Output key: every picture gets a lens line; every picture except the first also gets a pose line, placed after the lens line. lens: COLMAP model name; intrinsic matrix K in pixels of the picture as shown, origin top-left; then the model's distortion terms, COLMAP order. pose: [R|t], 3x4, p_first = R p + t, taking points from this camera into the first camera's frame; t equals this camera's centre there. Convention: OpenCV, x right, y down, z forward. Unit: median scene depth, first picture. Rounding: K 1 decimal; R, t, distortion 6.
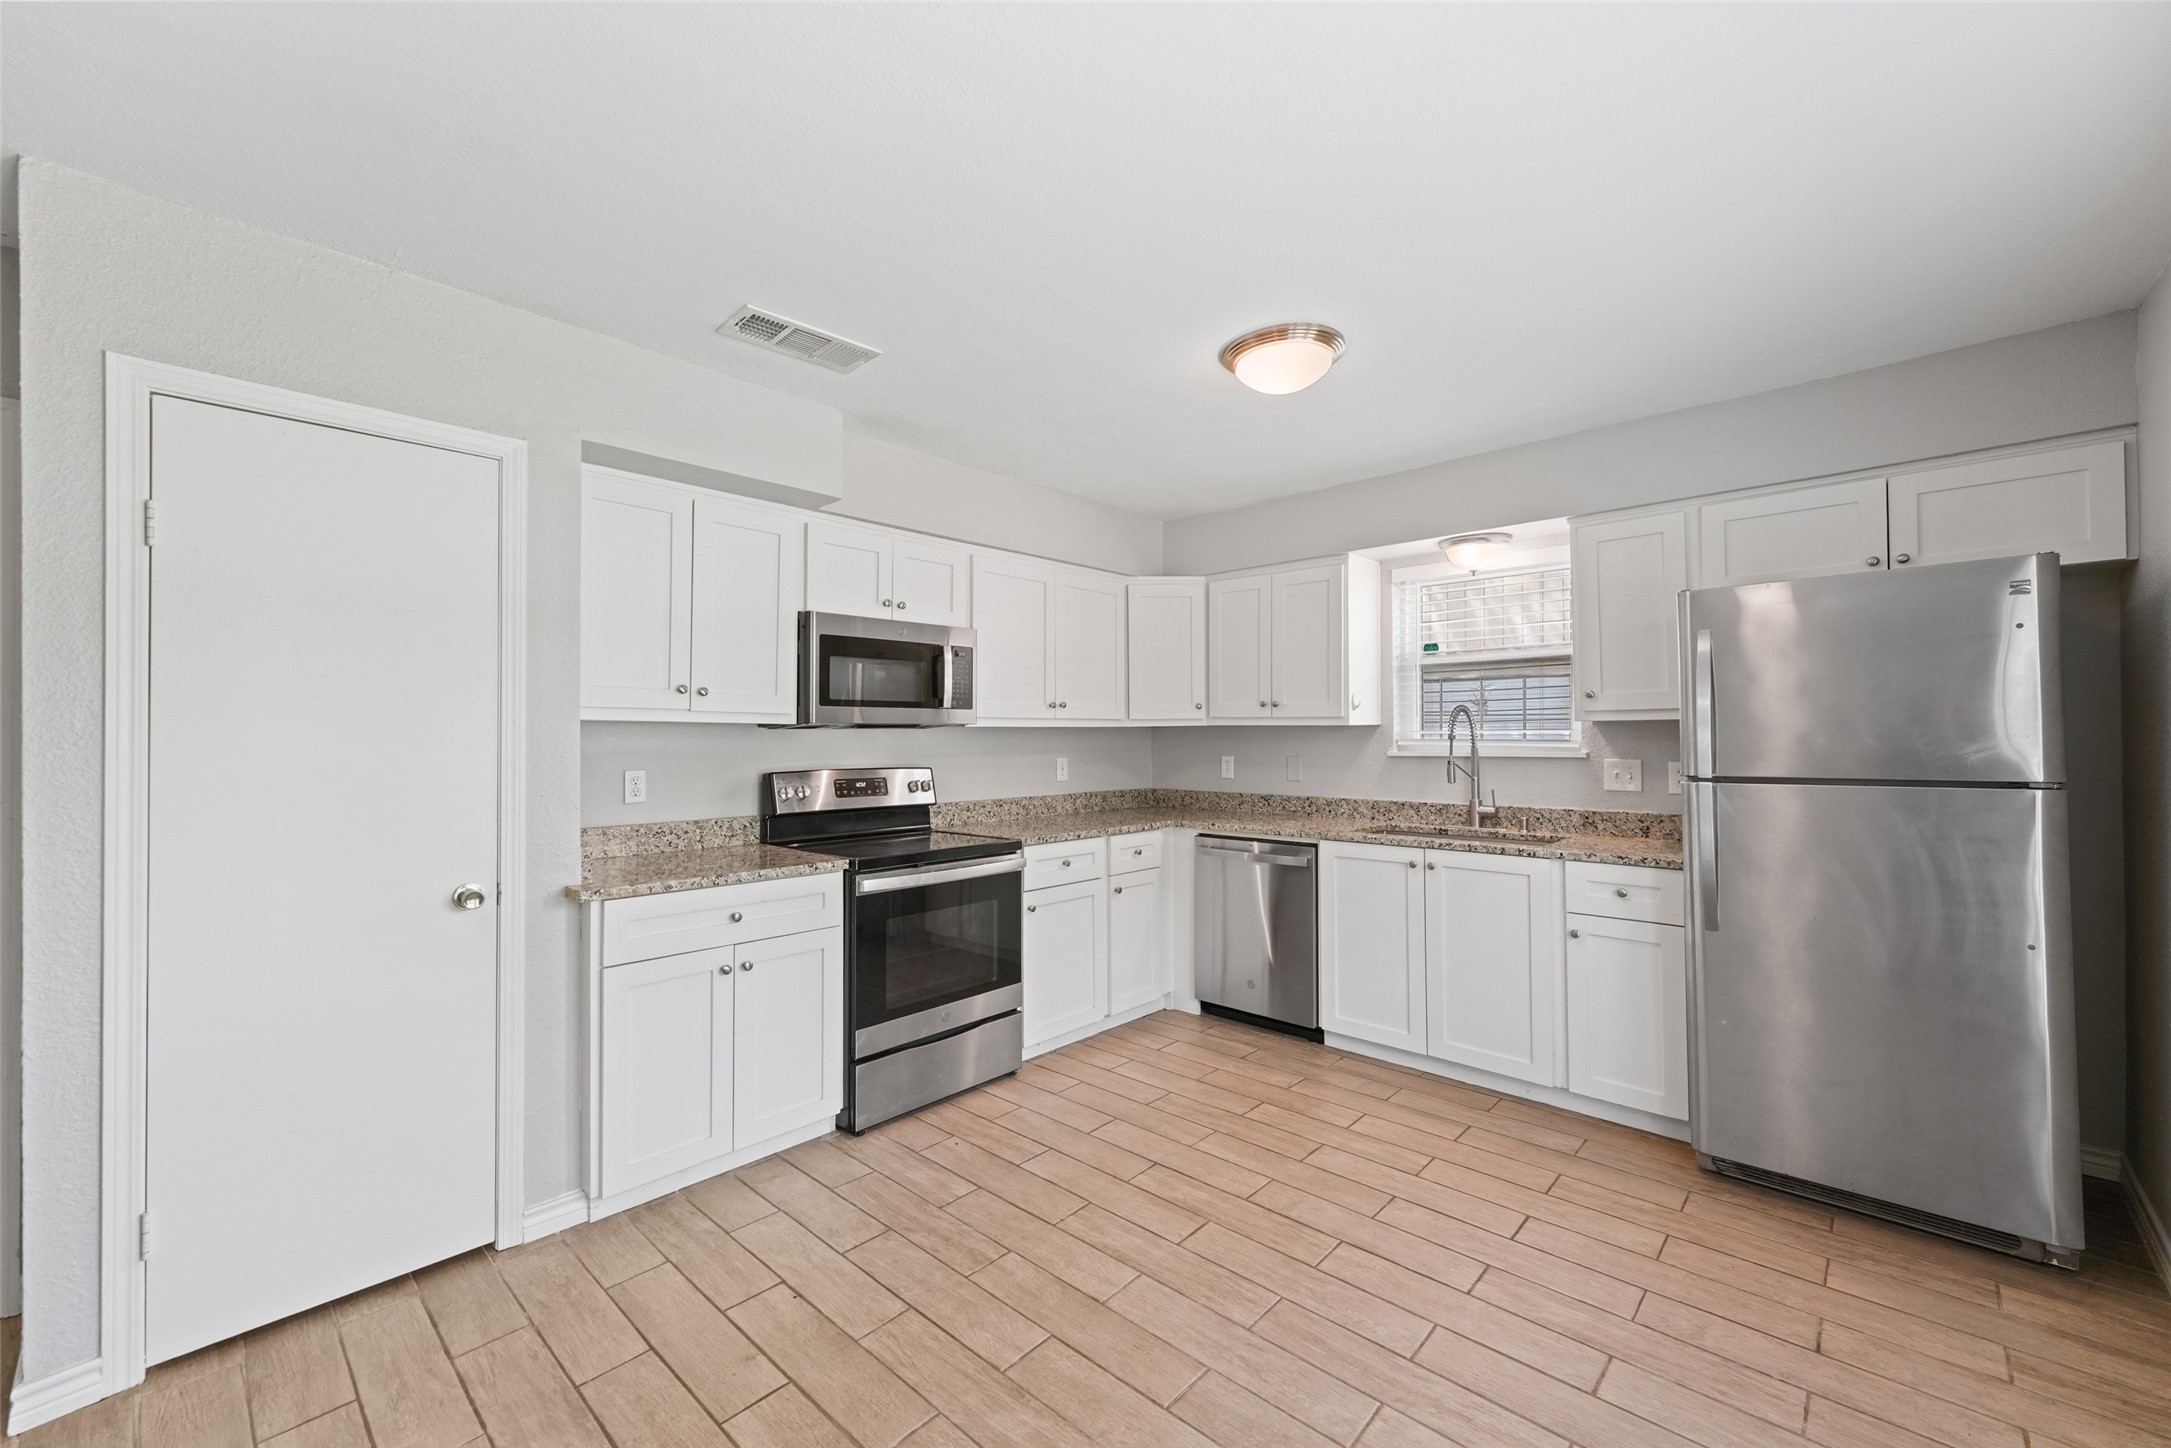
lens RADIAL K [[862.7, 0, 1089.4], [0, 862.7, 722.6], [0, 0, 1]] dist [0.000405, -0.000321]
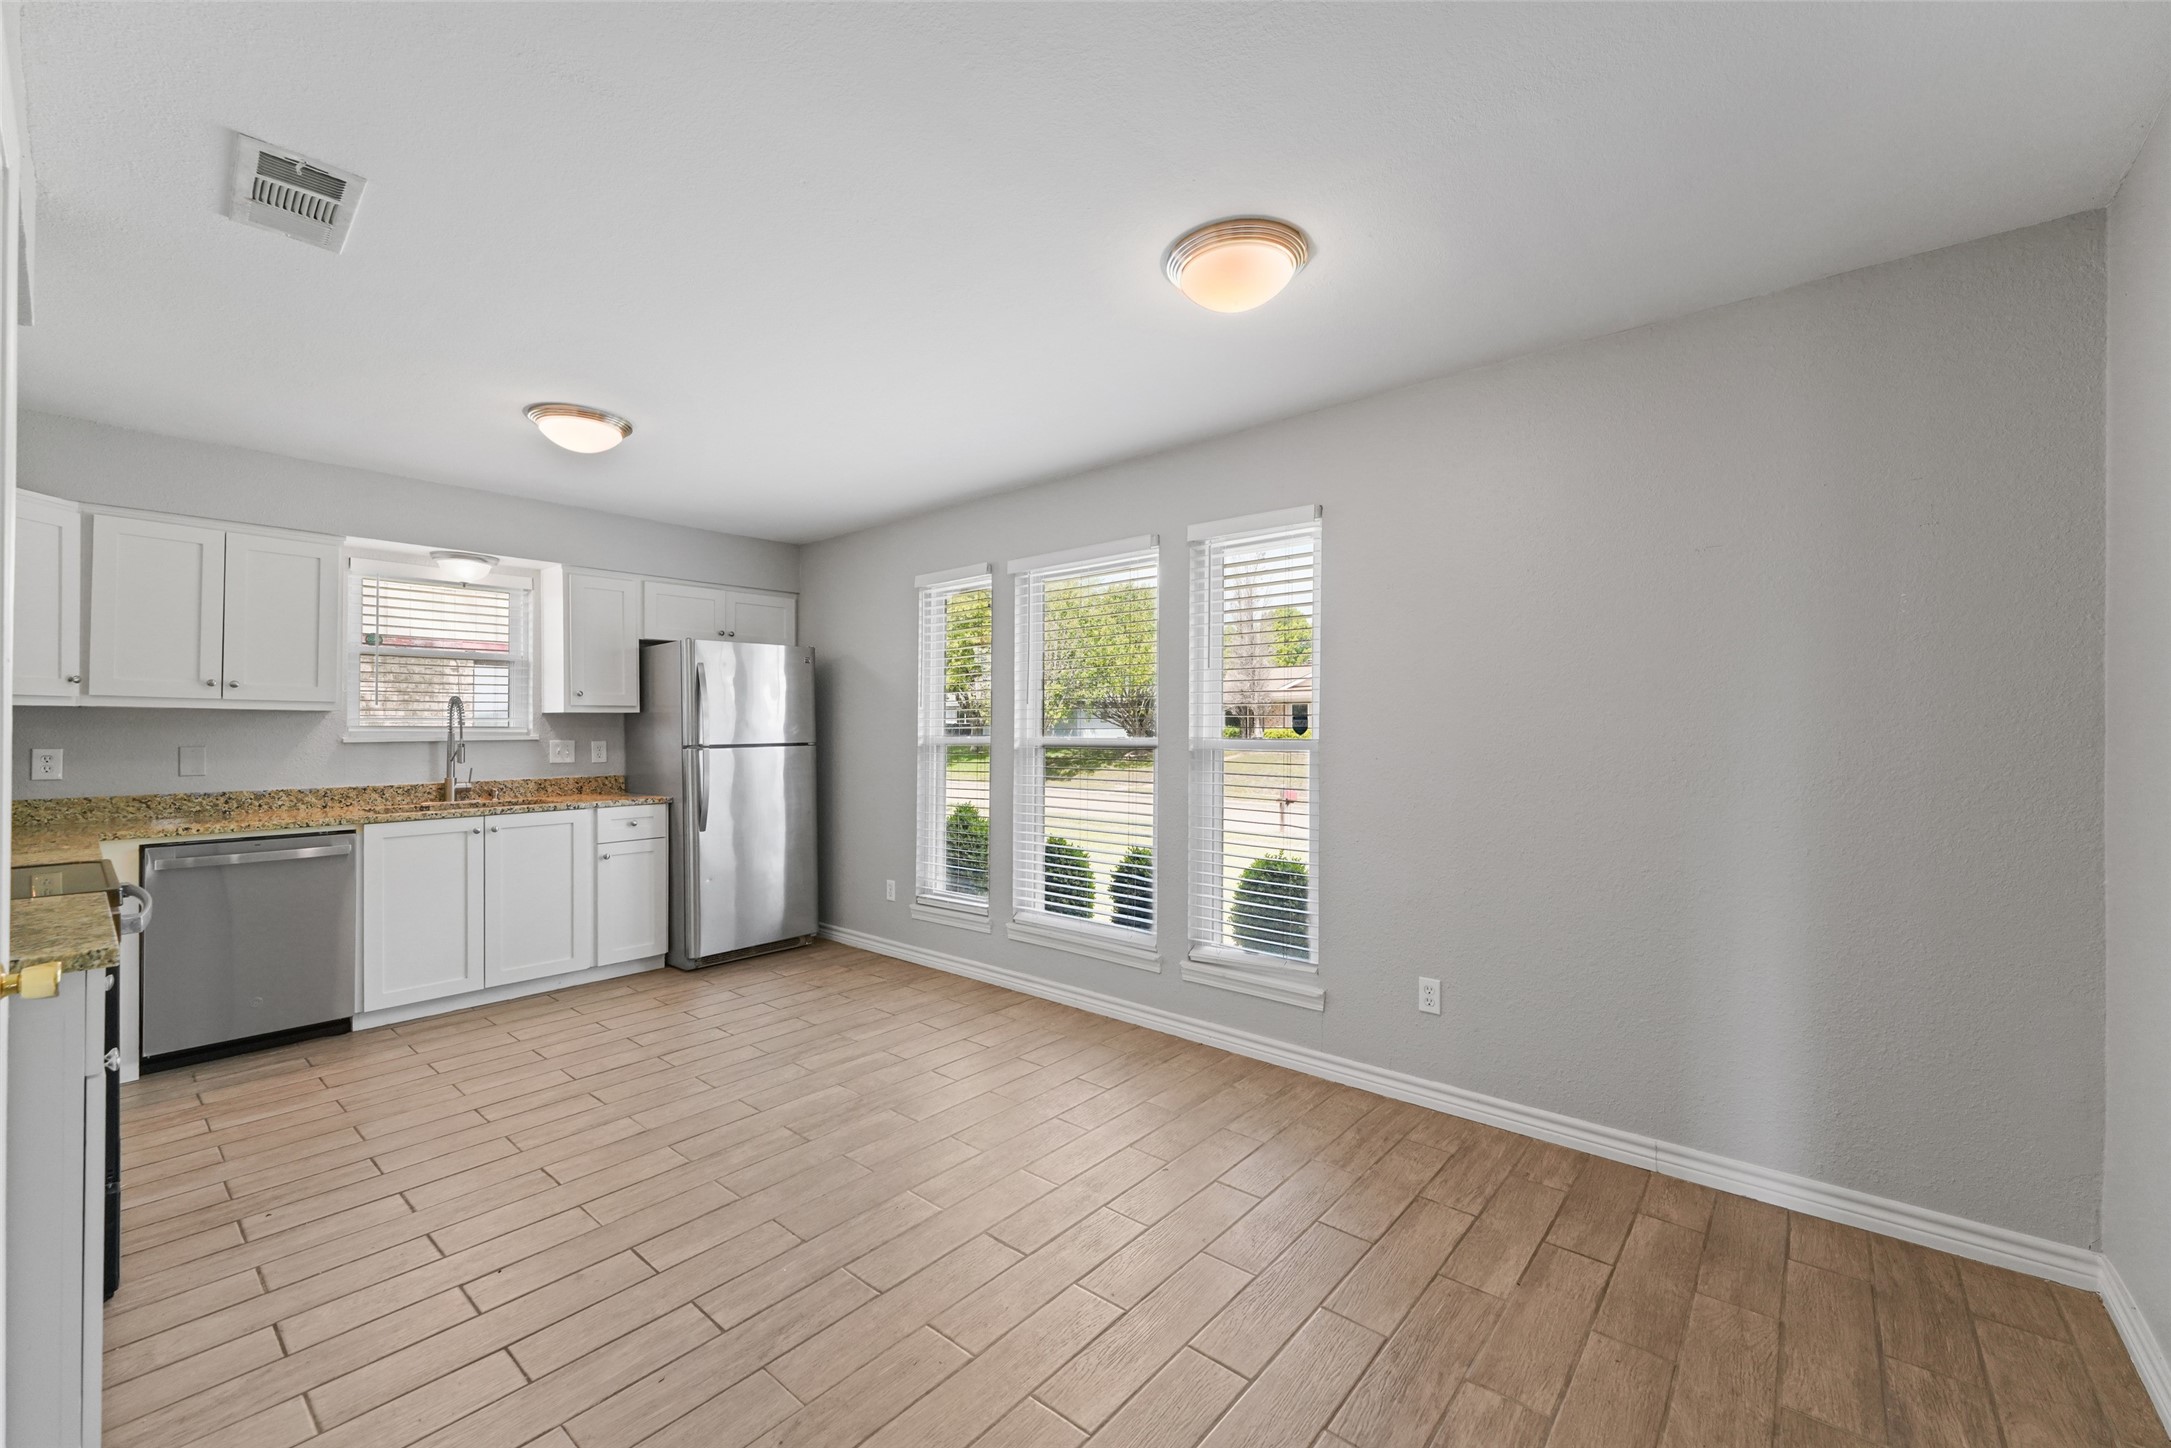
lens RADIAL K [[862.7, 0, 1070.0], [0, 862.7, 720.2], [0, 0, 1]] dist [0.000405, -0.000321]
pose [[-0.041252, 0.015722, 0.999025, -0.830143], [-0.009769, 0.999822, -0.016137, 0.024695], [-0.999101, -0.010426, -0.041091, 0.238790]]
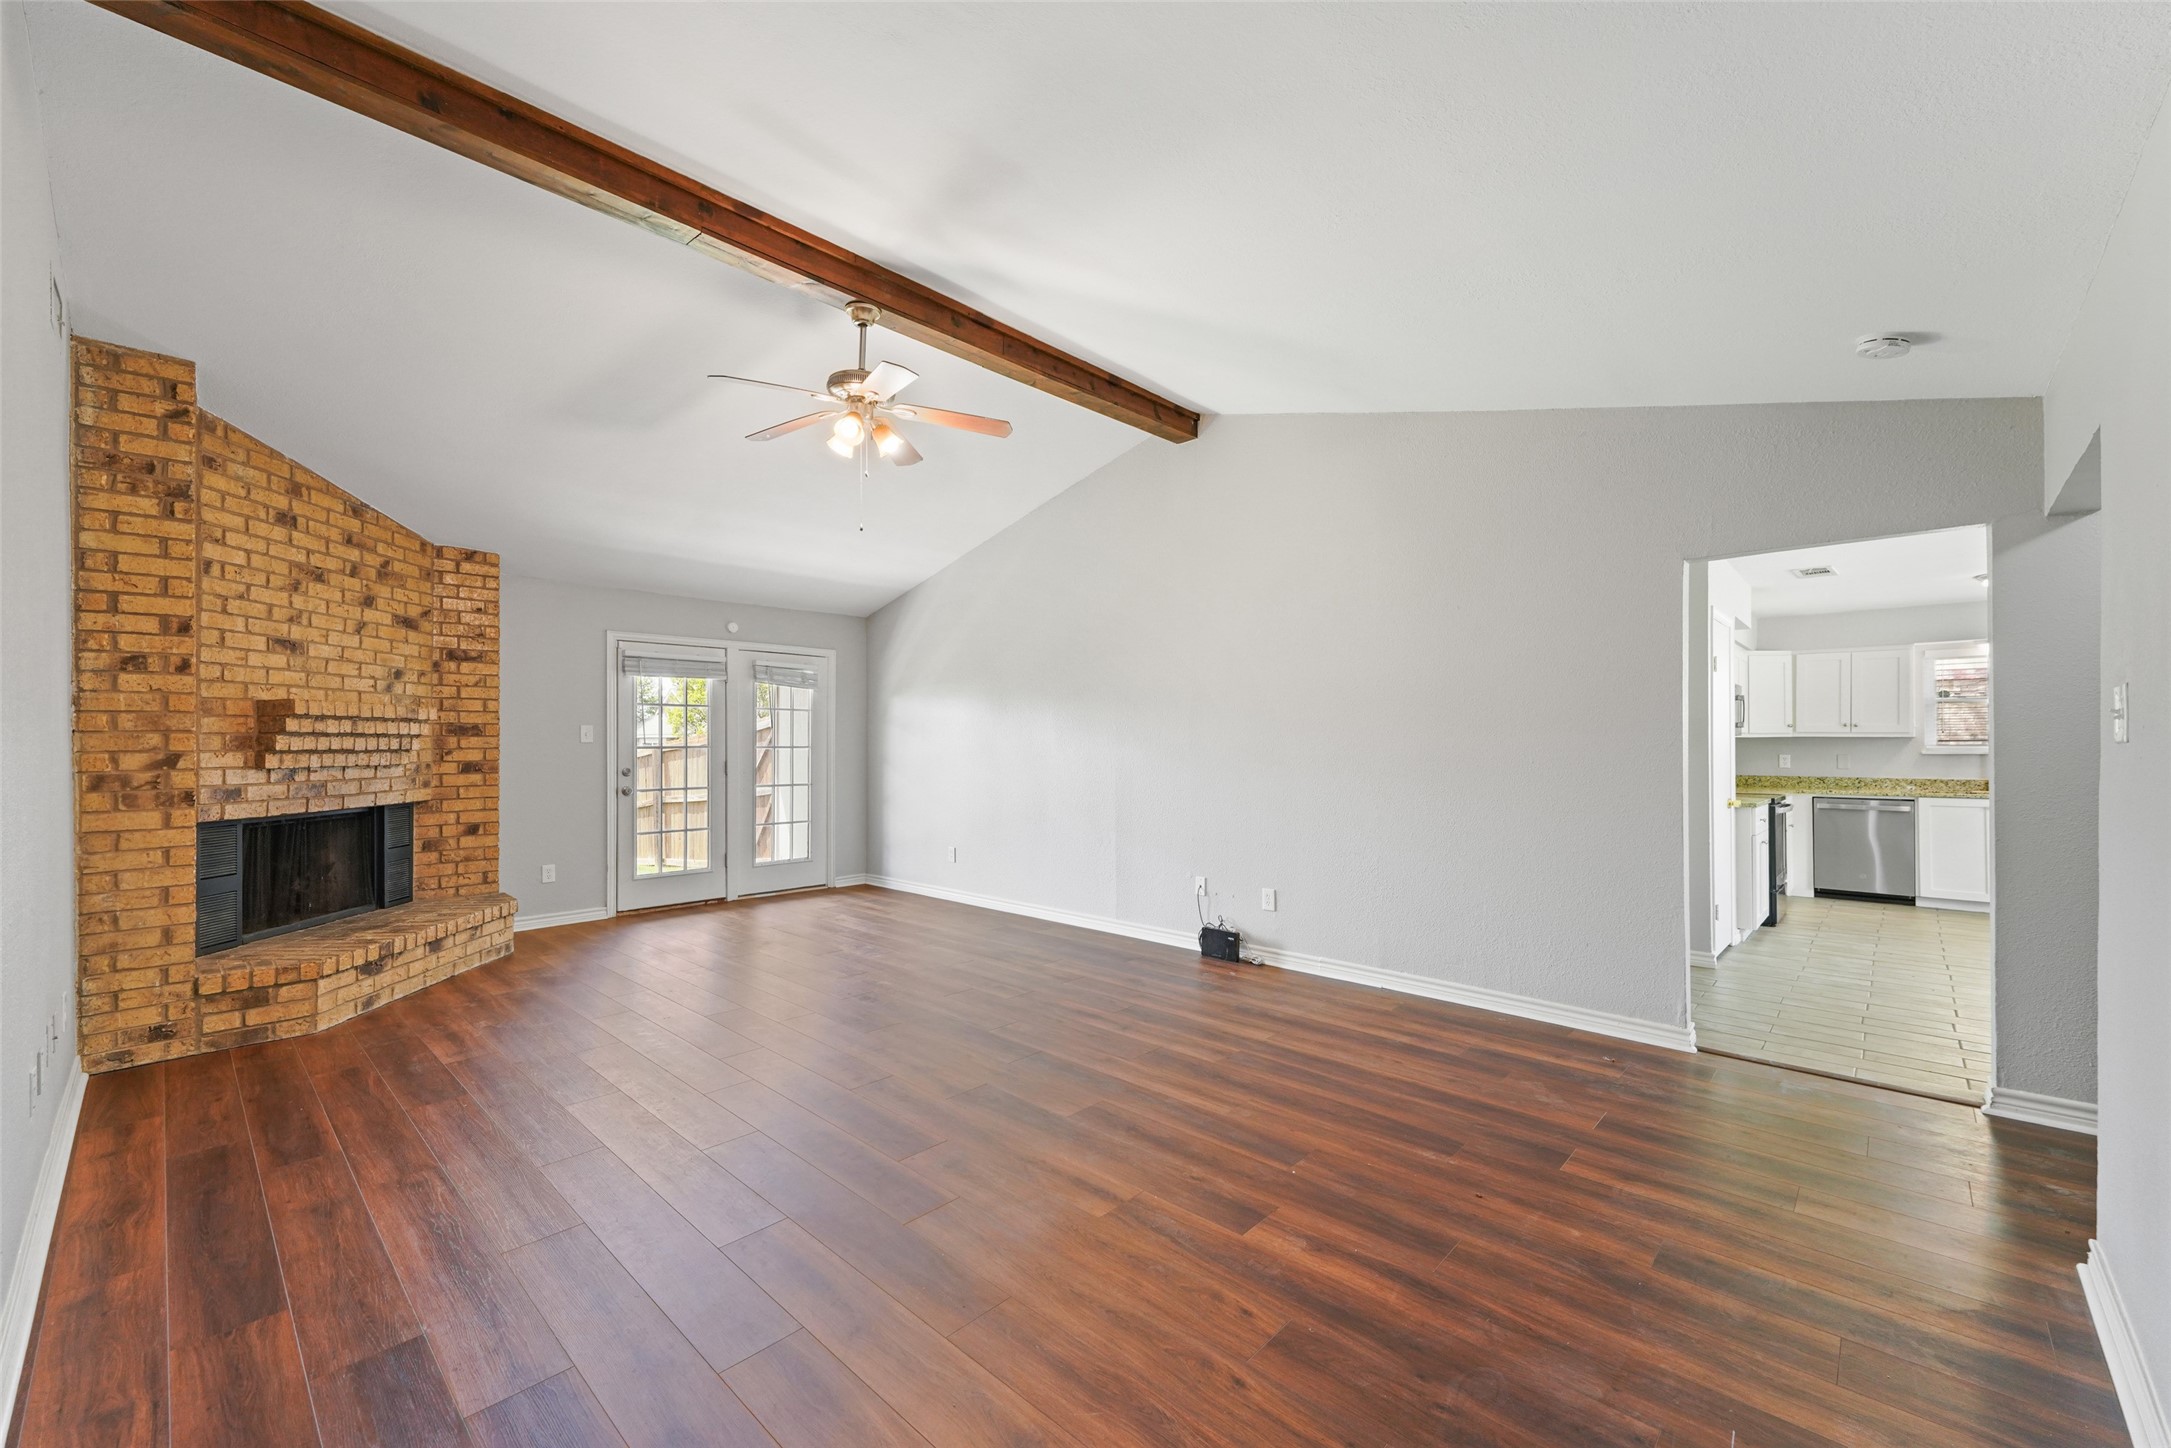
lens RADIAL K [[862.7, 0, 1066.8], [0, 862.7, 738.0], [0, 0, 1]] dist [0.000405, -0.000321]
pose [[0.999888, 0.004598, -0.014235, -1.708099], [-0.004474, 0.999952, 0.008762, -0.003276], [0.014274, -0.008697, 0.999860, -1.001285]]
